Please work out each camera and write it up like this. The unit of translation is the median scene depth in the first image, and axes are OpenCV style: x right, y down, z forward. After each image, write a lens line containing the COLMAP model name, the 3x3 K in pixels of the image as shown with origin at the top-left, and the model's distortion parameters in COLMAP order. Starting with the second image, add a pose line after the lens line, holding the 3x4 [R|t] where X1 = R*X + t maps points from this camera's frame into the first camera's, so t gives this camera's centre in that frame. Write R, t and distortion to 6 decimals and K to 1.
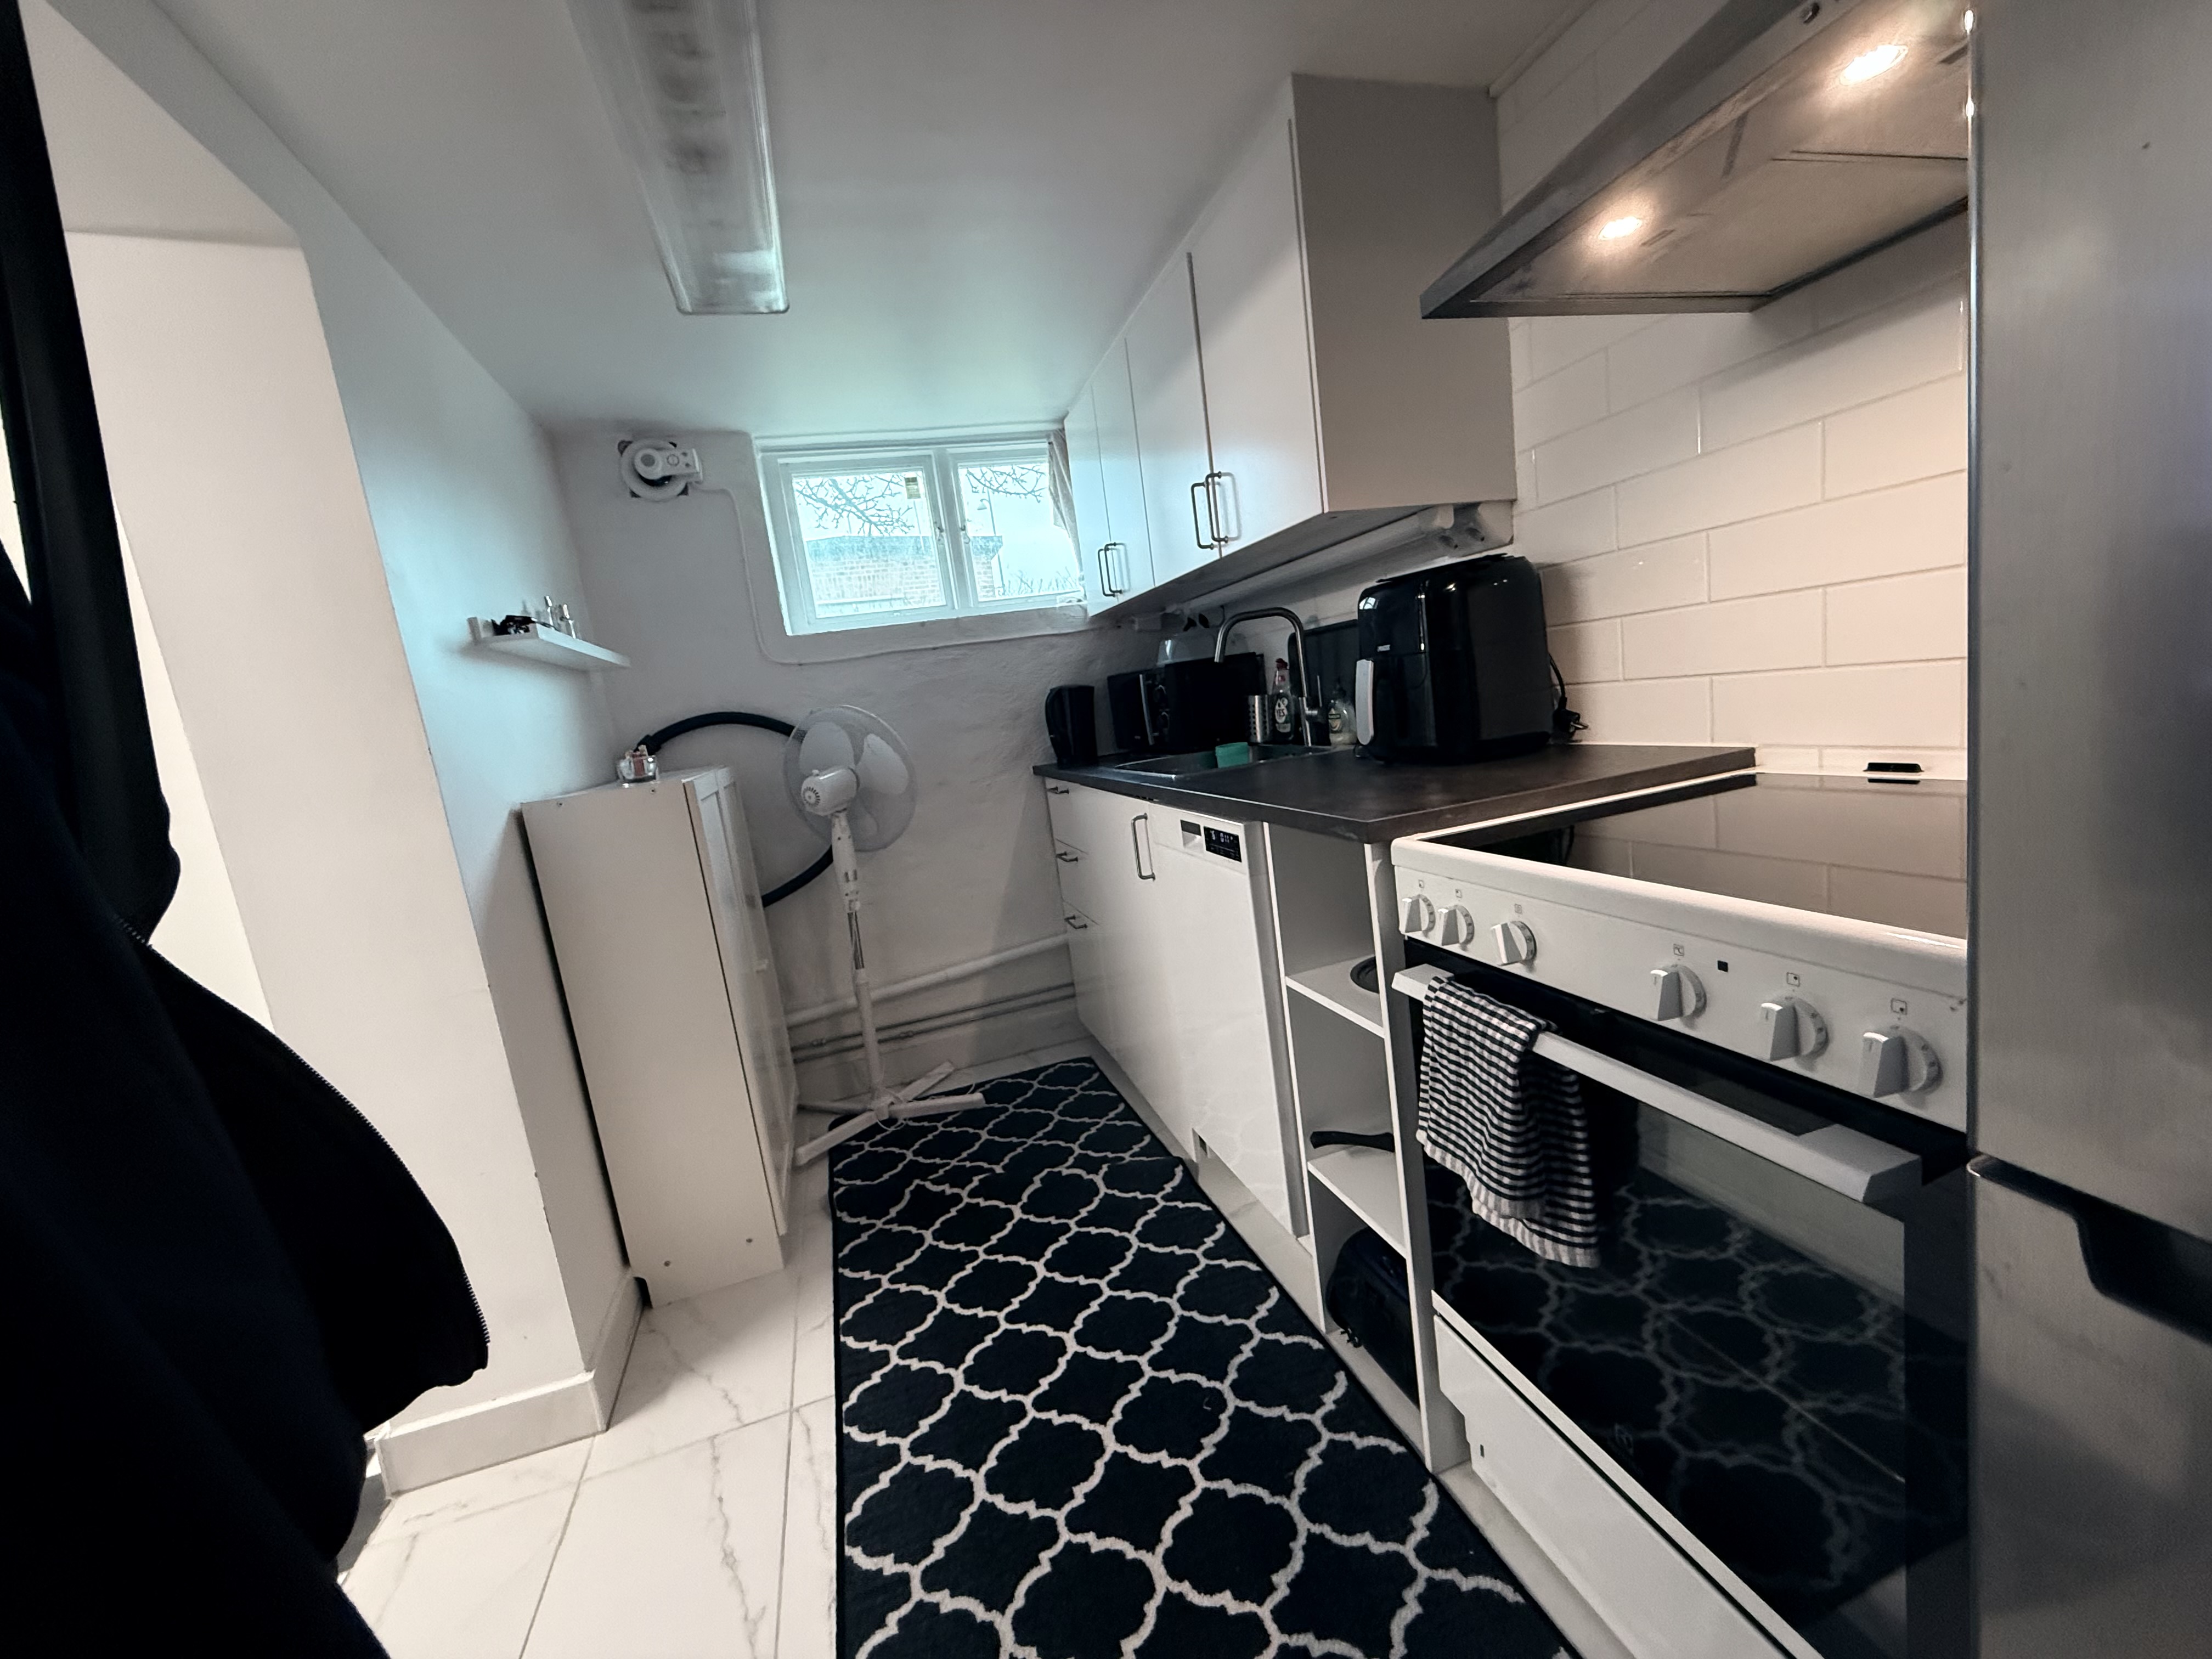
lens RADIAL K [[875.9, 0, 1102.9], [0, 875.9, 821.7], [0, 0, 1]] dist [-0.003254, 0.001715]
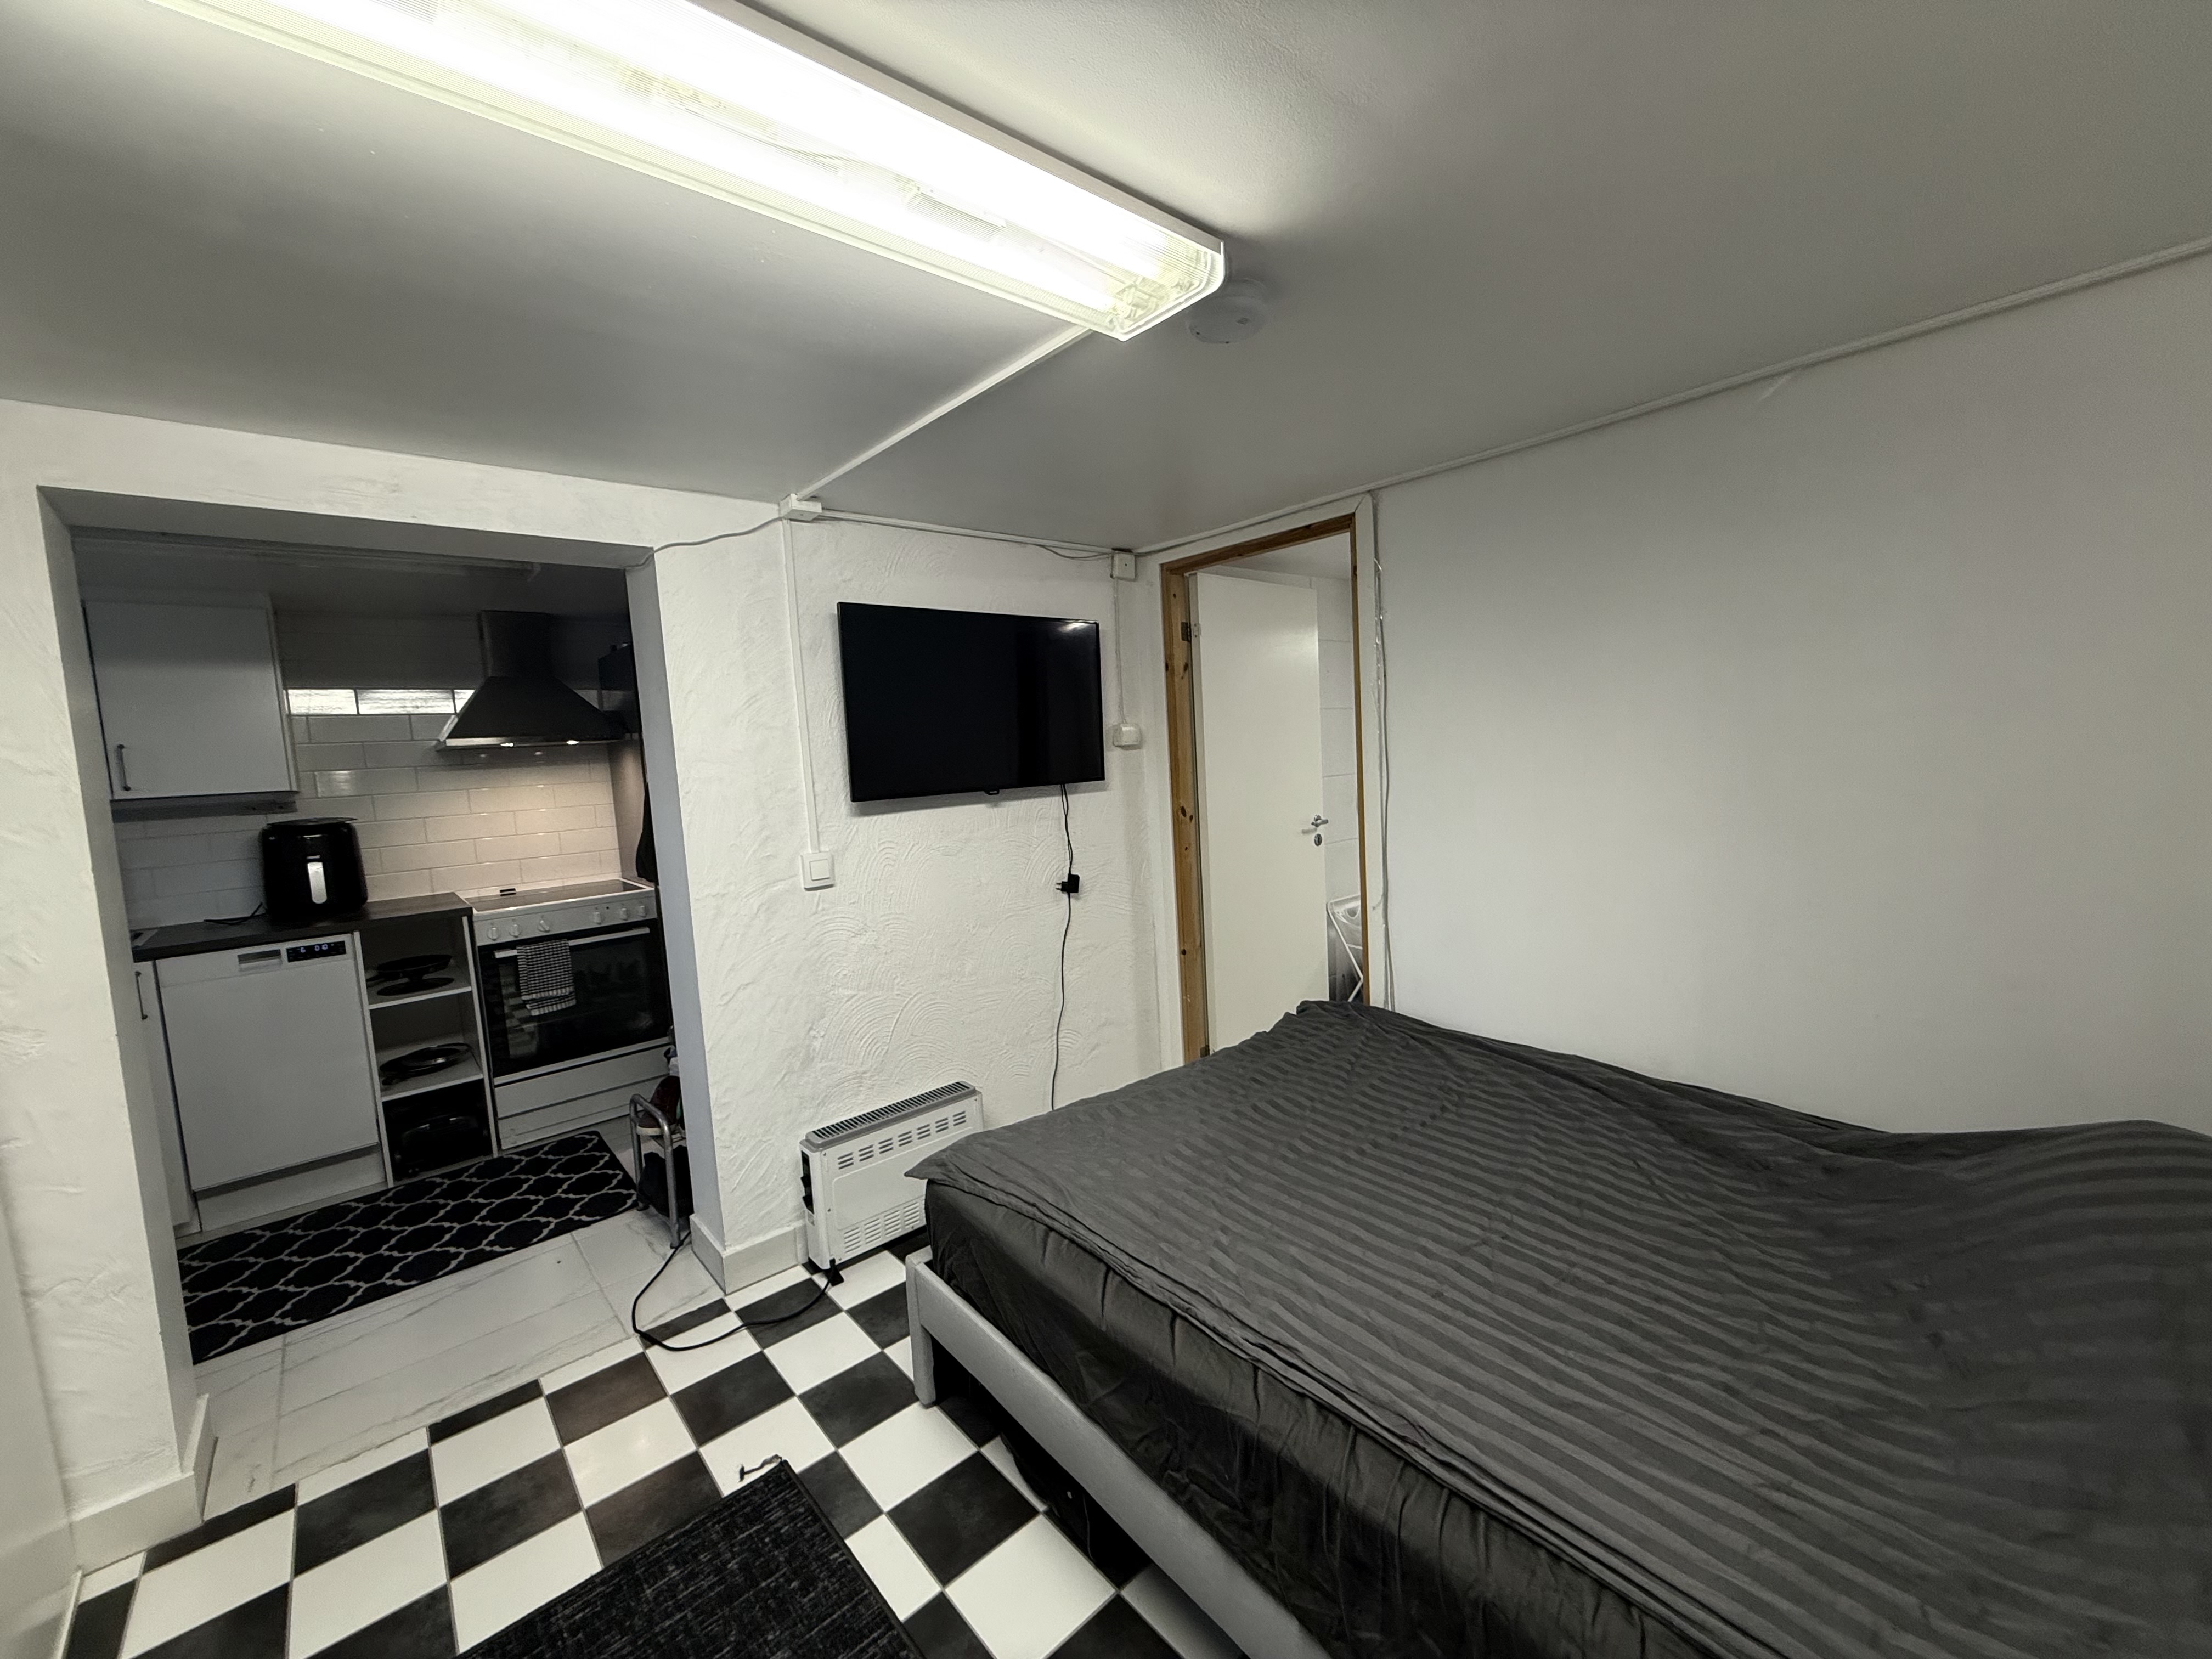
lens RADIAL K [[875.9, 0, 1099.9], [0, 875.9, 829.1], [0, 0, 1]] dist [-0.003254, 0.001715]
pose [[-0.393914, 0.079742, 0.915682, -2.225126], [0.249836, 0.968011, 0.023177, 0.144512], [-0.884542, 0.237900, -0.401236, 0.337764]]
